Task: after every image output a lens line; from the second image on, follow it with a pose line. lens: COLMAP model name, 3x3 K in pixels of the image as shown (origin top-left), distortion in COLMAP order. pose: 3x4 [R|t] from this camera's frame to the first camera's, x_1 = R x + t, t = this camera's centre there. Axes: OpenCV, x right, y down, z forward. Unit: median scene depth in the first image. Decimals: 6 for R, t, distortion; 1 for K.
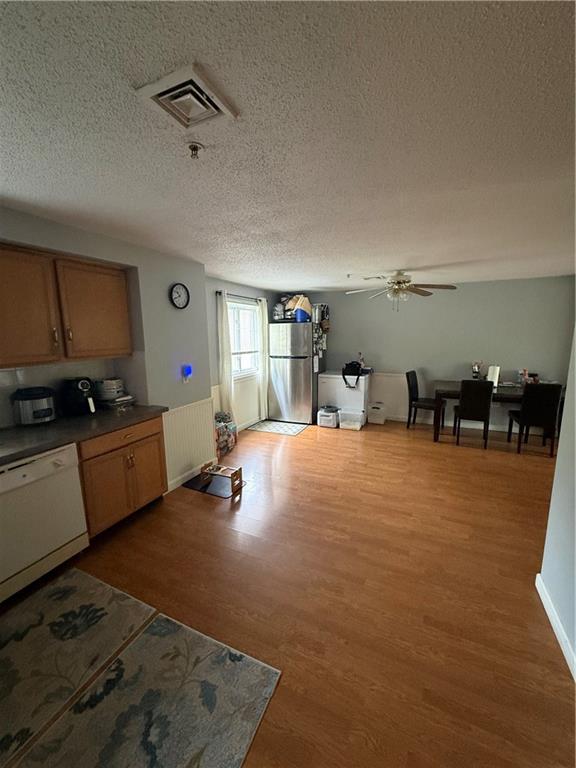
lens RADIAL K [[305.6, 0, 288.9], [0, 305.6, 381.1], [0, 0, 1]] dist [-0.015458, 0.001583]
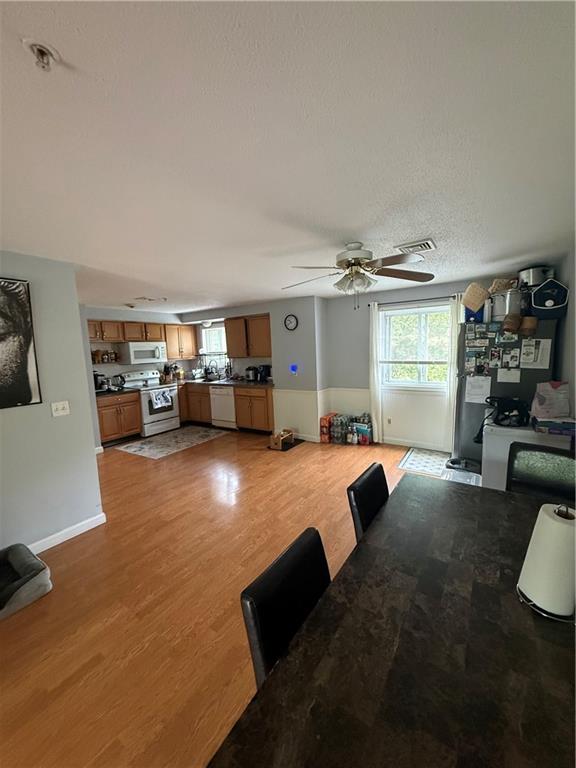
lens RADIAL K [[305.6, 0, 290.5], [0, 305.6, 379.8], [0, 0, 1]] dist [-0.015458, 0.001583]
pose [[-0.138044, 0.127478, -0.982188, 1.823649], [-0.115511, 0.982843, 0.143797, -0.300511], [0.983667, 0.133304, -0.120950, 1.744737]]
